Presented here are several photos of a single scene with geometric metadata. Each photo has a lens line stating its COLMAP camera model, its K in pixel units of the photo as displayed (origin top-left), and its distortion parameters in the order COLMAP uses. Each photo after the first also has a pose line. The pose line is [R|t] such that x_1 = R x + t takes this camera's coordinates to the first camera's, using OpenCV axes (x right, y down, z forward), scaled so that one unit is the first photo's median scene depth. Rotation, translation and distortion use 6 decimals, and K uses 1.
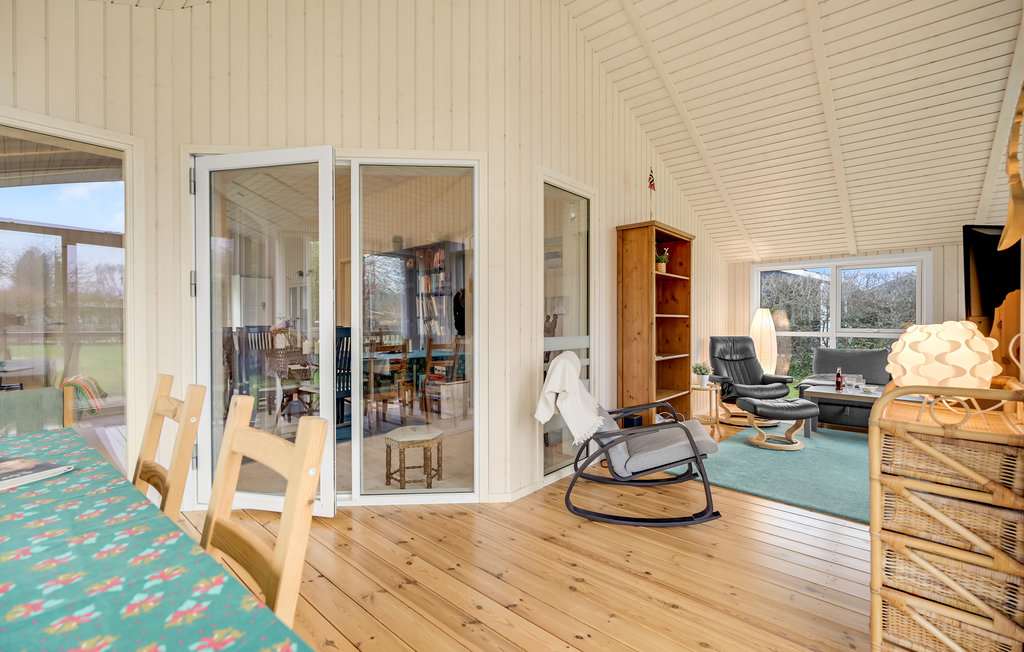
lens RADIAL K [[445.4, 0, 509.3], [0, 445.4, 328.3], [0, 0, 1]] dist [-0.001210, -0.000556]
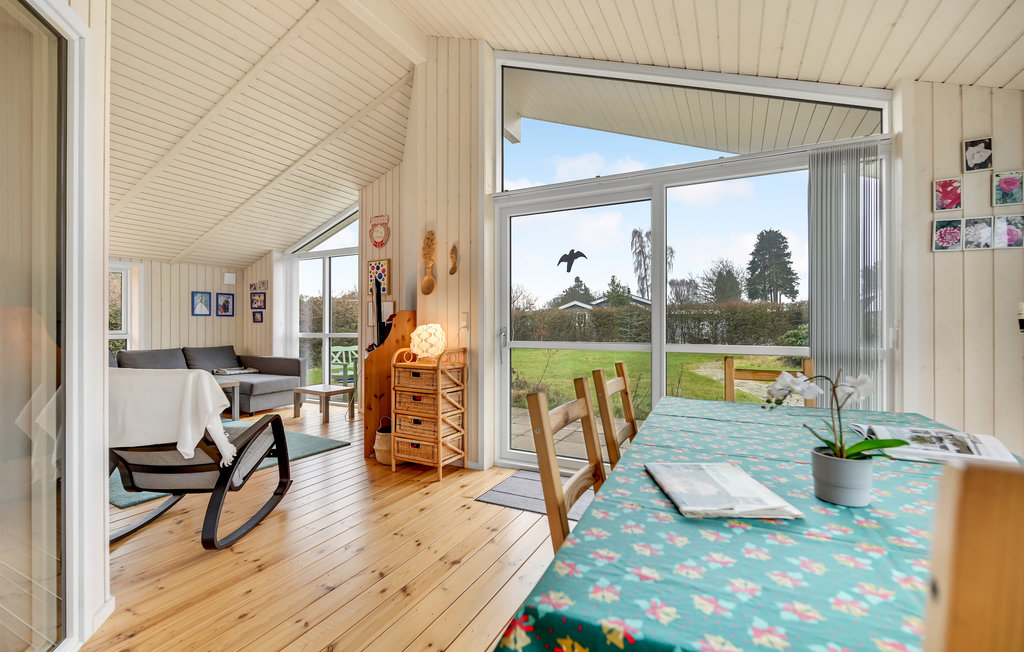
lens RADIAL K [[443.2, 0, 512.0], [0, 443.2, 326.0], [0, 0, 1]] dist [0.000536, 0.000090]
pose [[-0.255565, 0.001441, 0.966791, -0.404308], [0.011104, 0.999937, 0.001444, -0.000523], [-0.966728, 0.011104, -0.255565, 0.335393]]
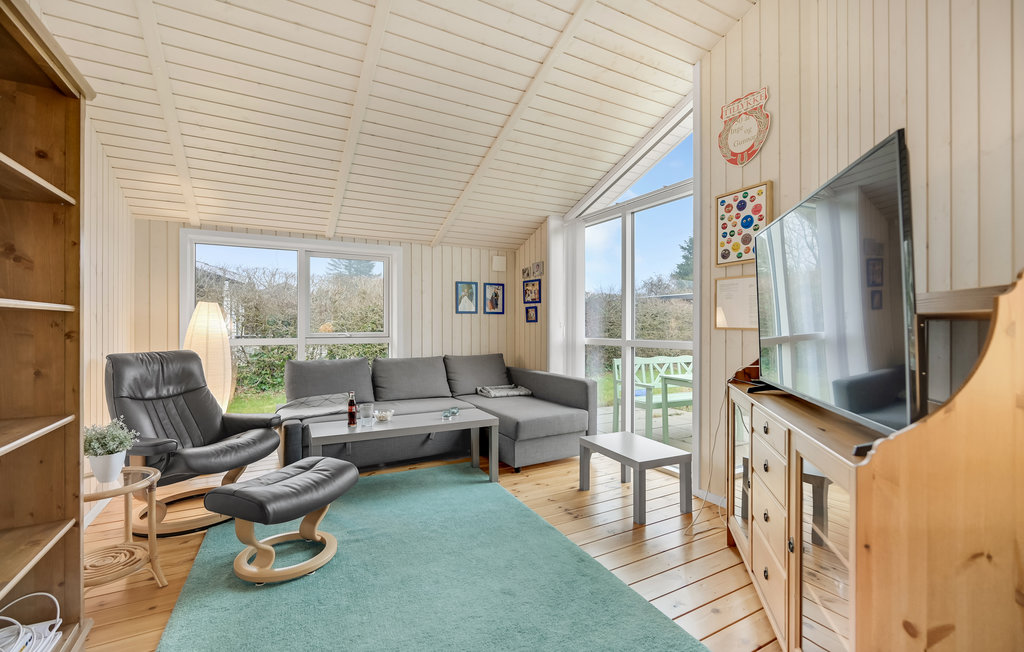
lens RADIAL K [[443.2, 0, 512.0], [0, 443.2, 326.0], [0, 0, 1]] dist [0.000536, 0.000090]
pose [[0.328424, -0.000389, 0.944530, 0.152163], [0.010881, 0.999935, -0.003372, -0.006331], [-0.944468, 0.011385, 0.328406, 0.457594]]
